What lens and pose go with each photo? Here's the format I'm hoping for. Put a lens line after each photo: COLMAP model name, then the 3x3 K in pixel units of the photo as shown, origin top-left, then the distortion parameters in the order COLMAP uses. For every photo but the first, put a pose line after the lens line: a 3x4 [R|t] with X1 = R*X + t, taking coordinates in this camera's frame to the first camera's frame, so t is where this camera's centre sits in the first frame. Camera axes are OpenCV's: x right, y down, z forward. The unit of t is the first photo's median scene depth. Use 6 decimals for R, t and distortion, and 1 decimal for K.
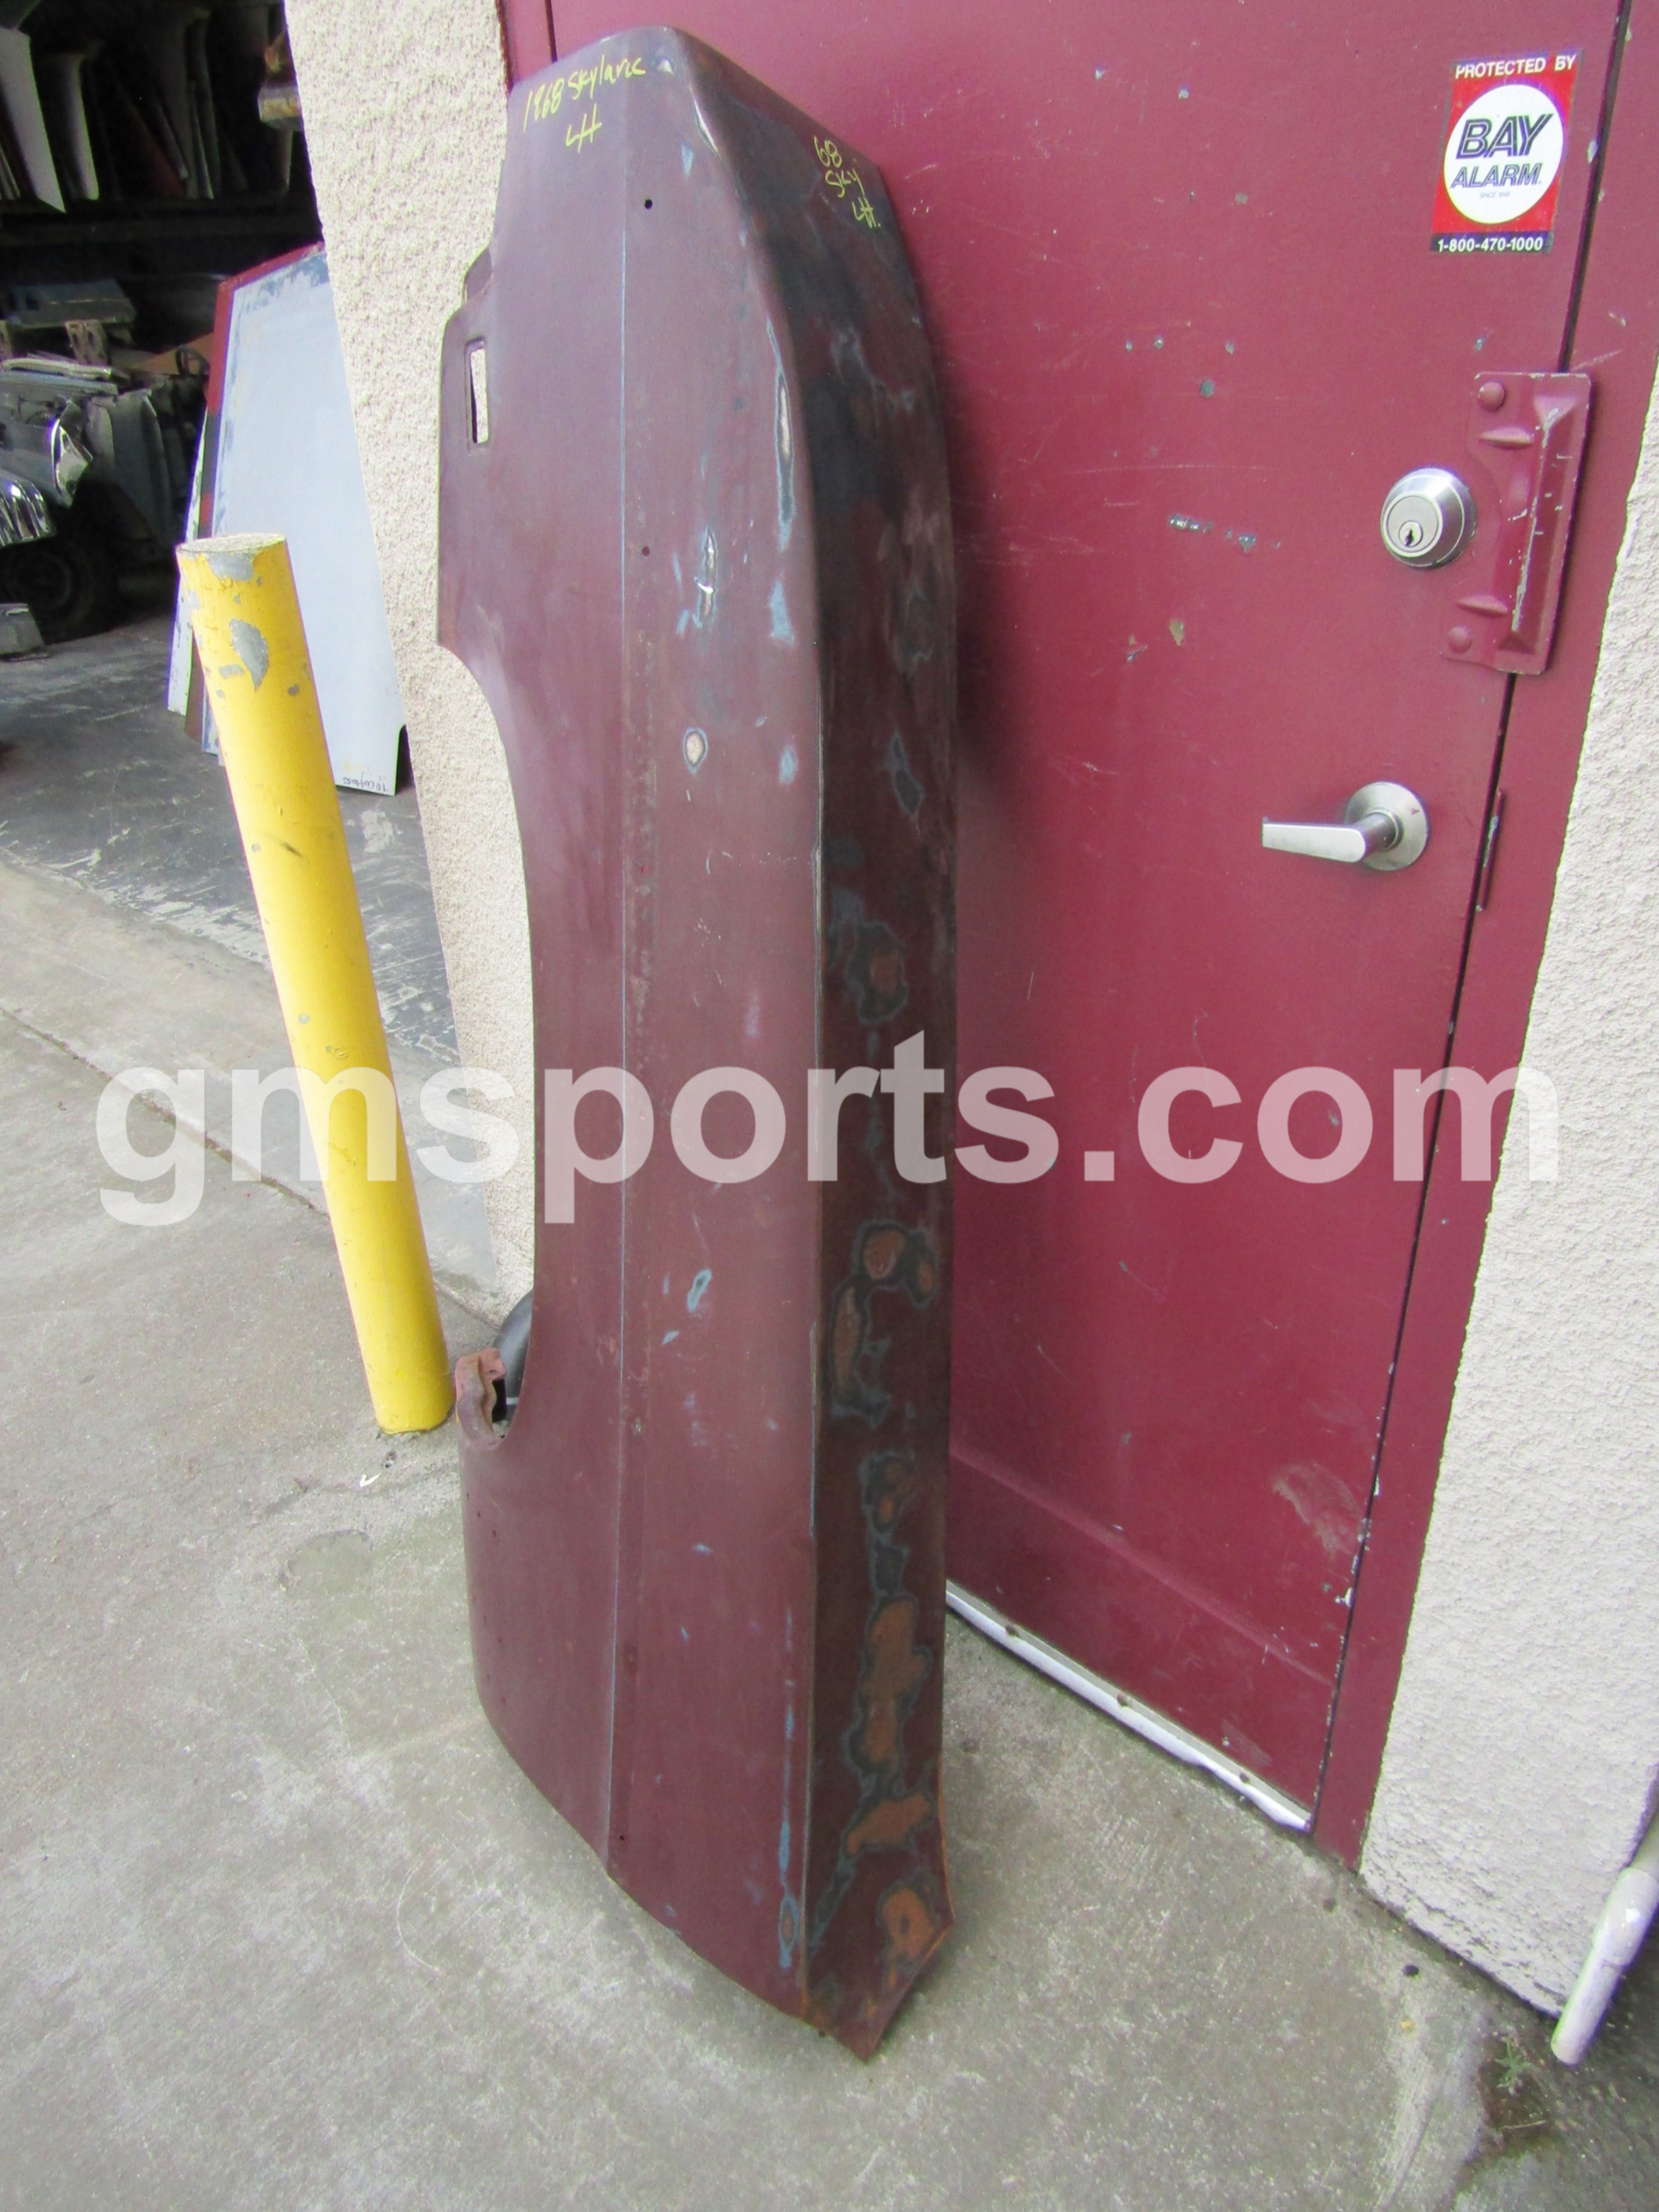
lens RADIAL K [[1583.4, 0, 846.1], [0, 1583.4, 1097.2], [0, 0, 1]] dist [0.007173, -0.006166]
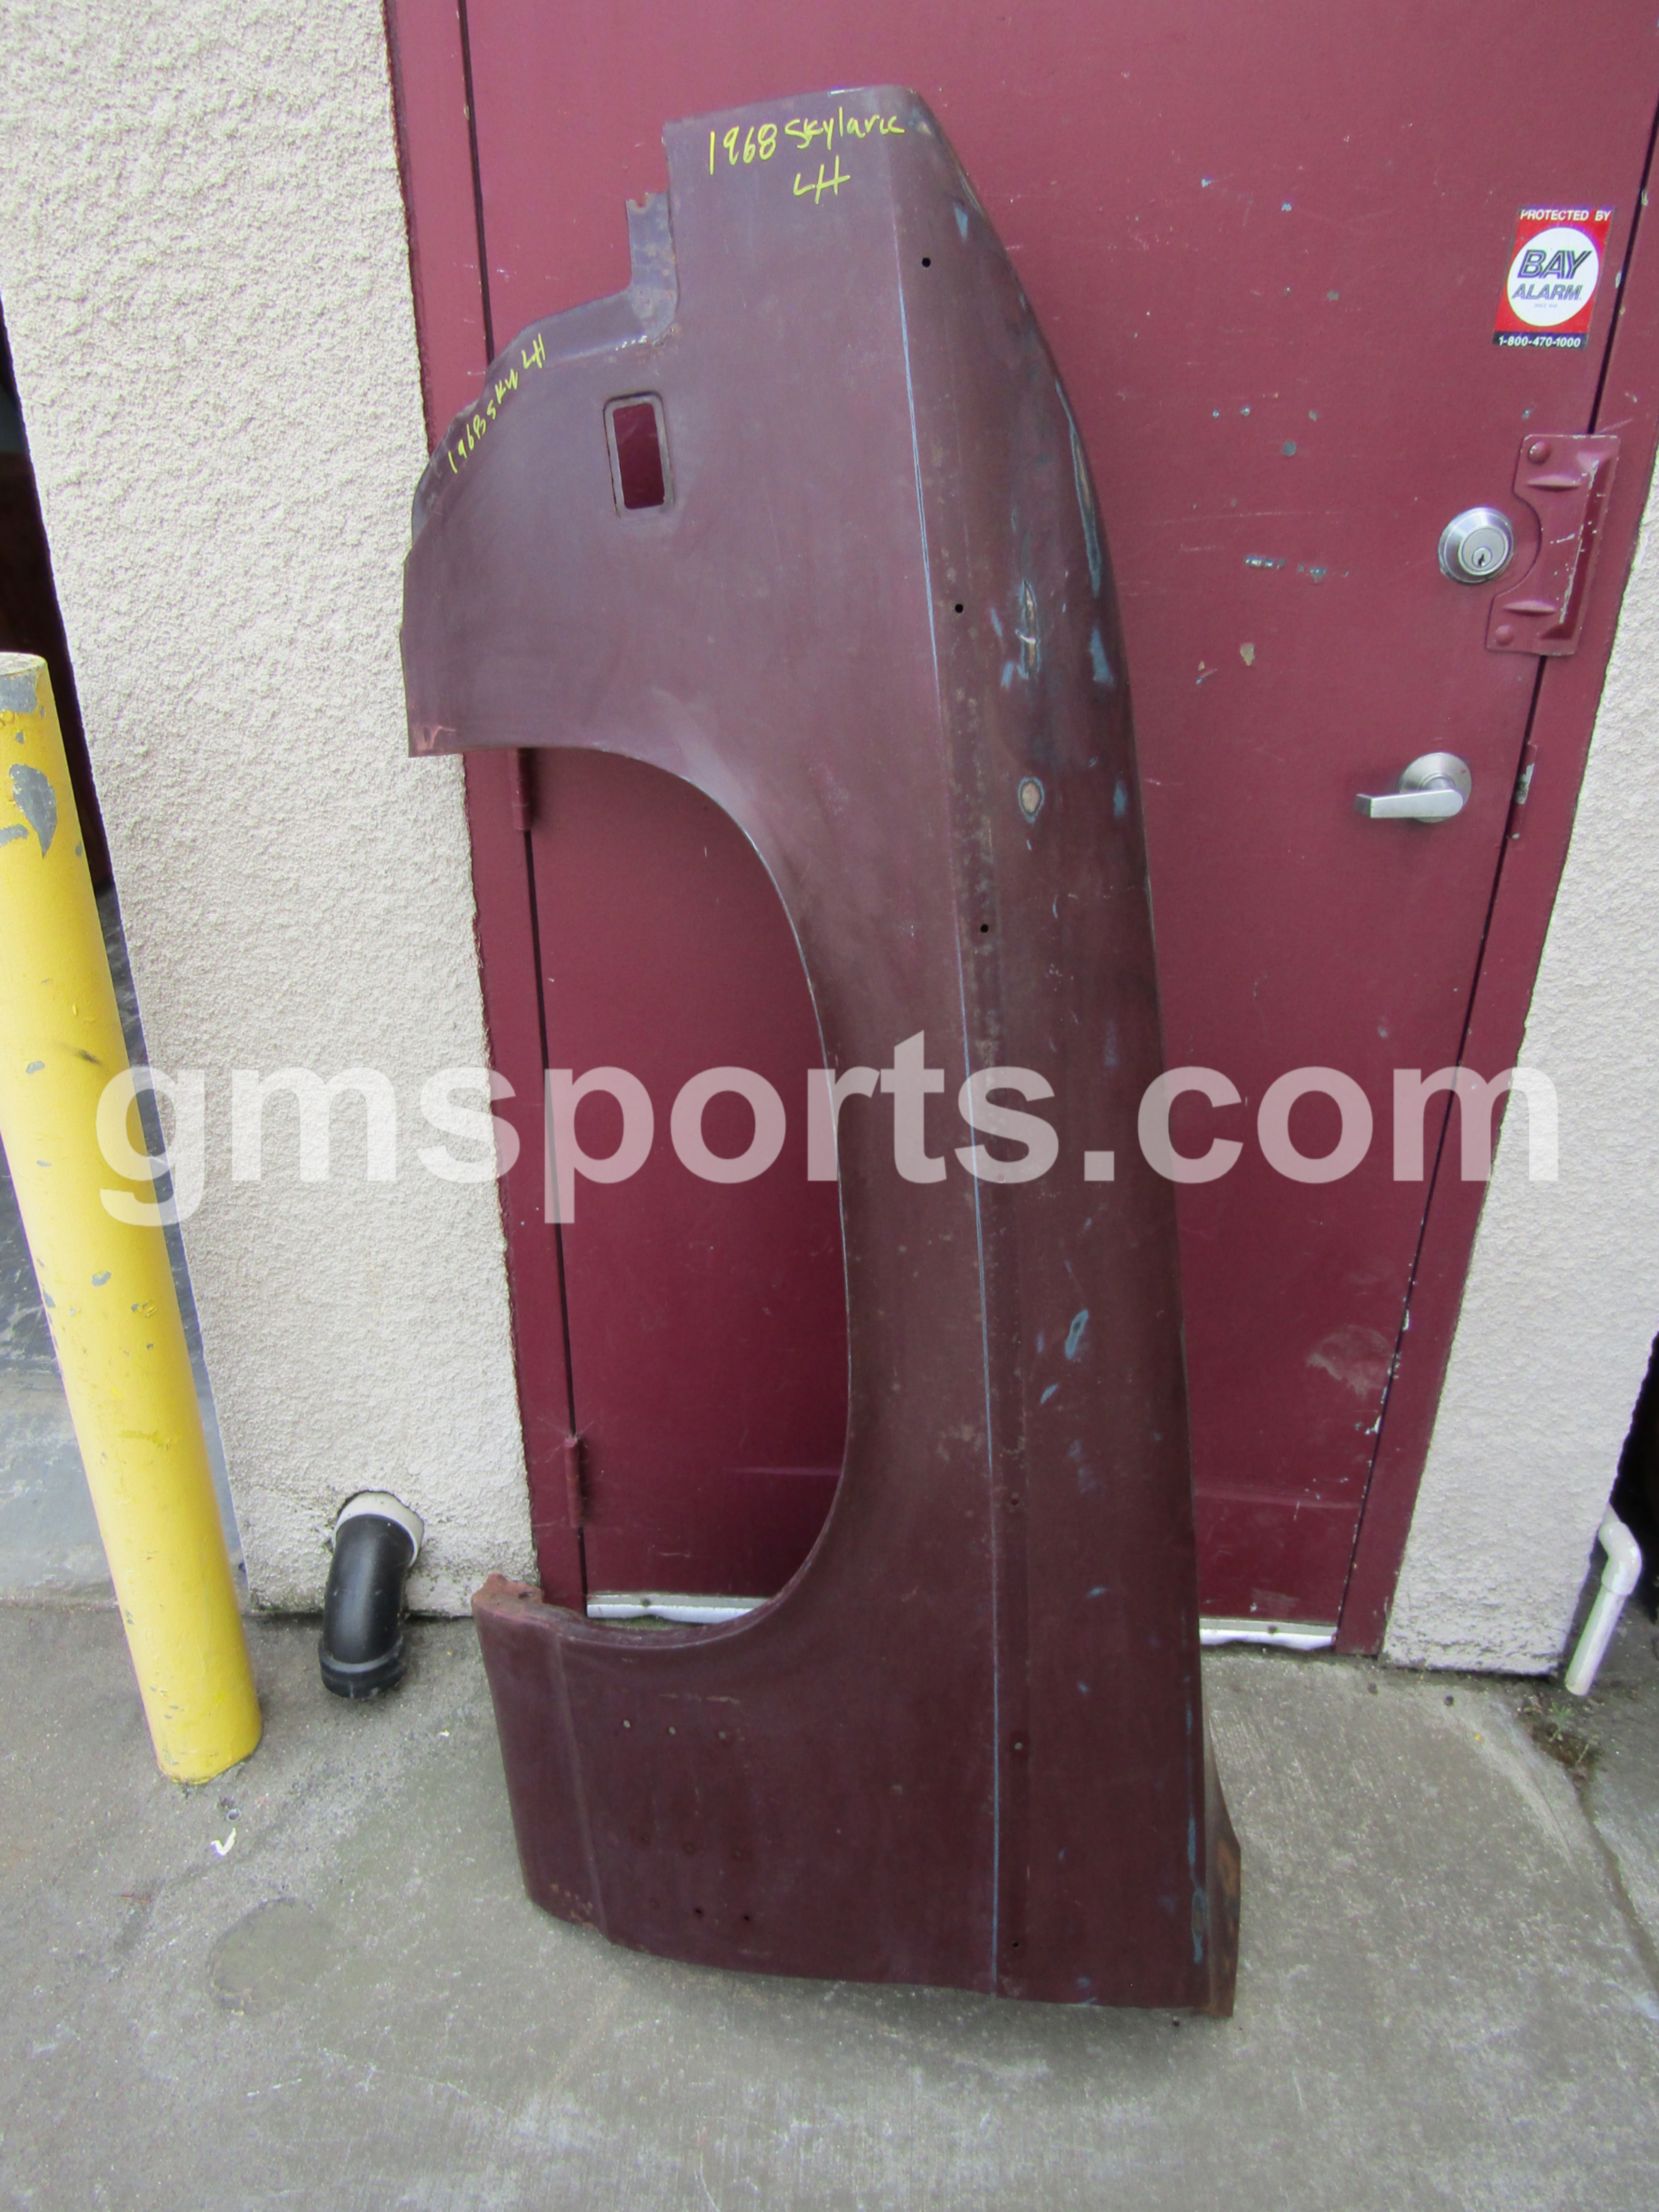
lens RADIAL K [[1584.3, 0, 842.6], [0, 1584.3, 1089.0], [0, 0, 1]] dist [-0.001684, 0.003536]
pose [[0.764484, -0.237676, 0.599228, -0.665218], [0.268159, 0.962557, 0.039674, -0.091519], [-0.586221, 0.130359, 0.799595, 0.234067]]
